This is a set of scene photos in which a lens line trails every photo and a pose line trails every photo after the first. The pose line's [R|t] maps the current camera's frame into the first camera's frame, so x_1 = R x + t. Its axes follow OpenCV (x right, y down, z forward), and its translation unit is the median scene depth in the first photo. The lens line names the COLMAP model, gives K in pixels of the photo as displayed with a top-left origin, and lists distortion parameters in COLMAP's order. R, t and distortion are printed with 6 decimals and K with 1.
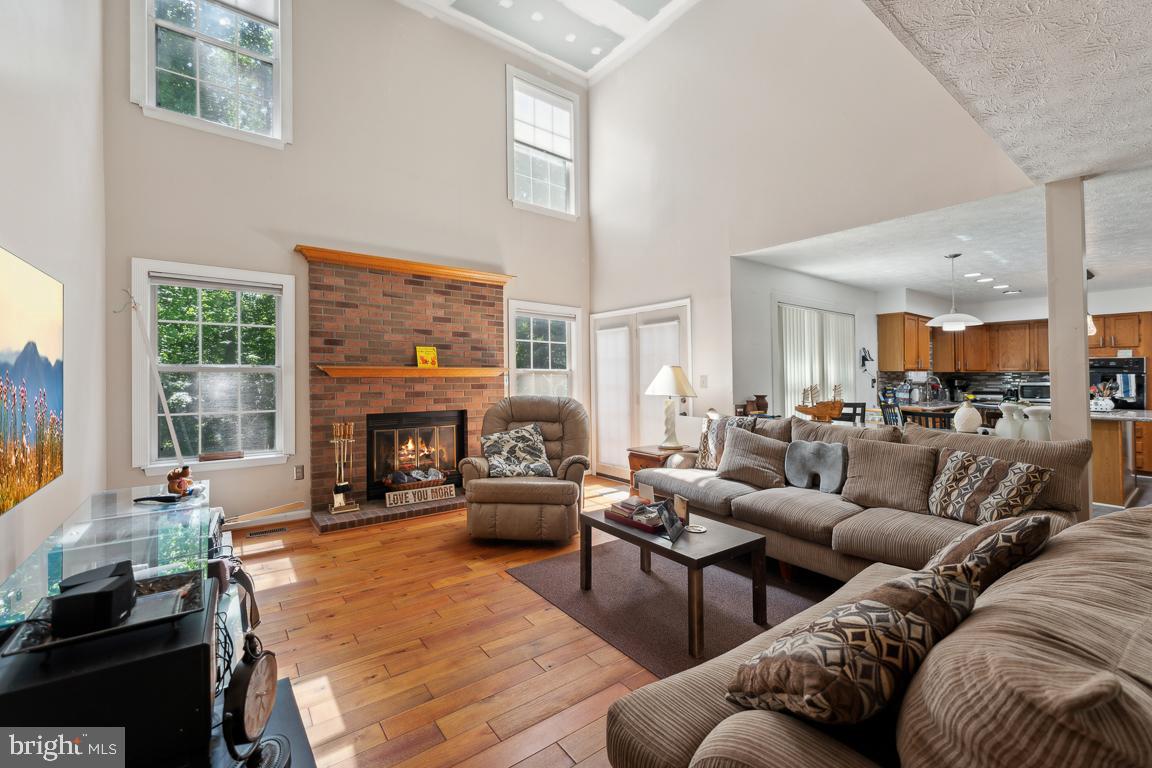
lens RADIAL K [[468.6, 0, 569.5], [0, 468.6, 363.5], [0, 0, 1]] dist [-0.000199, -0.000023]
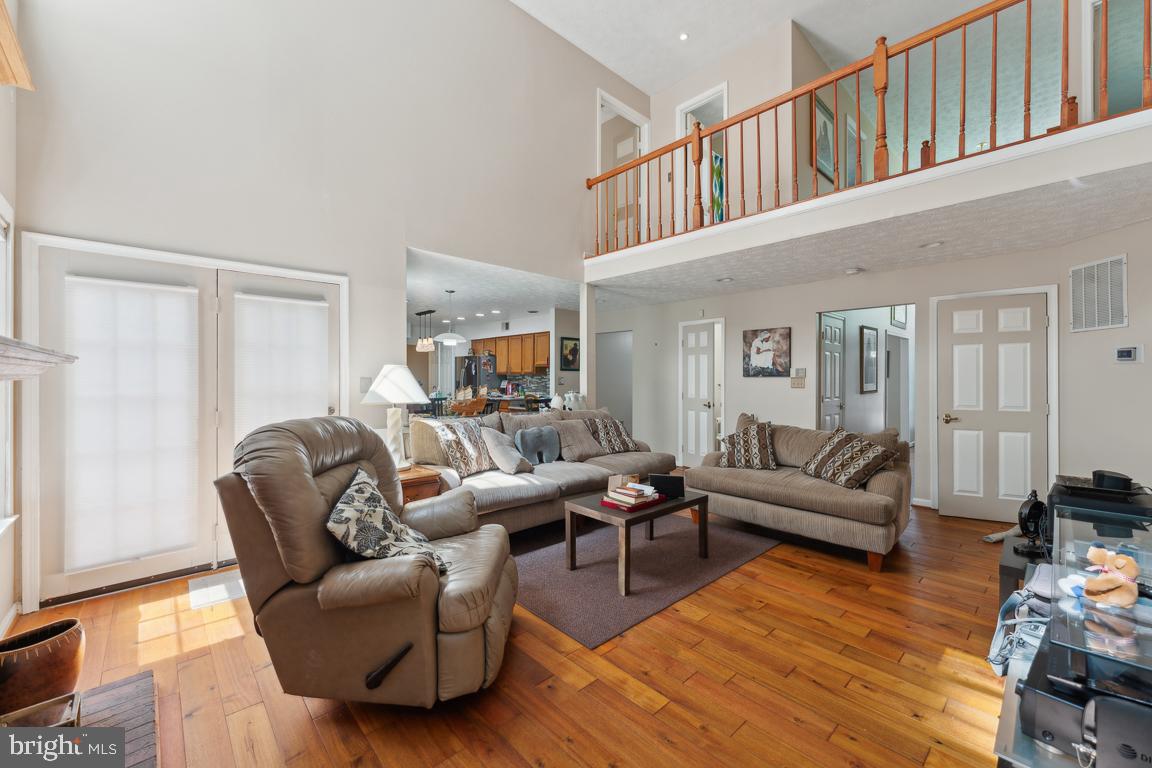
lens RADIAL K [[468.6, 0, 575.2], [0, 468.6, 379.4], [0, 0, 1]] dist [-0.000199, -0.000023]
pose [[-0.117698, -0.003220, 0.993044, -0.446548], [-0.025620, 0.999672, 0.000205, 0.014706], [-0.992719, -0.025418, -0.117742, 0.589171]]
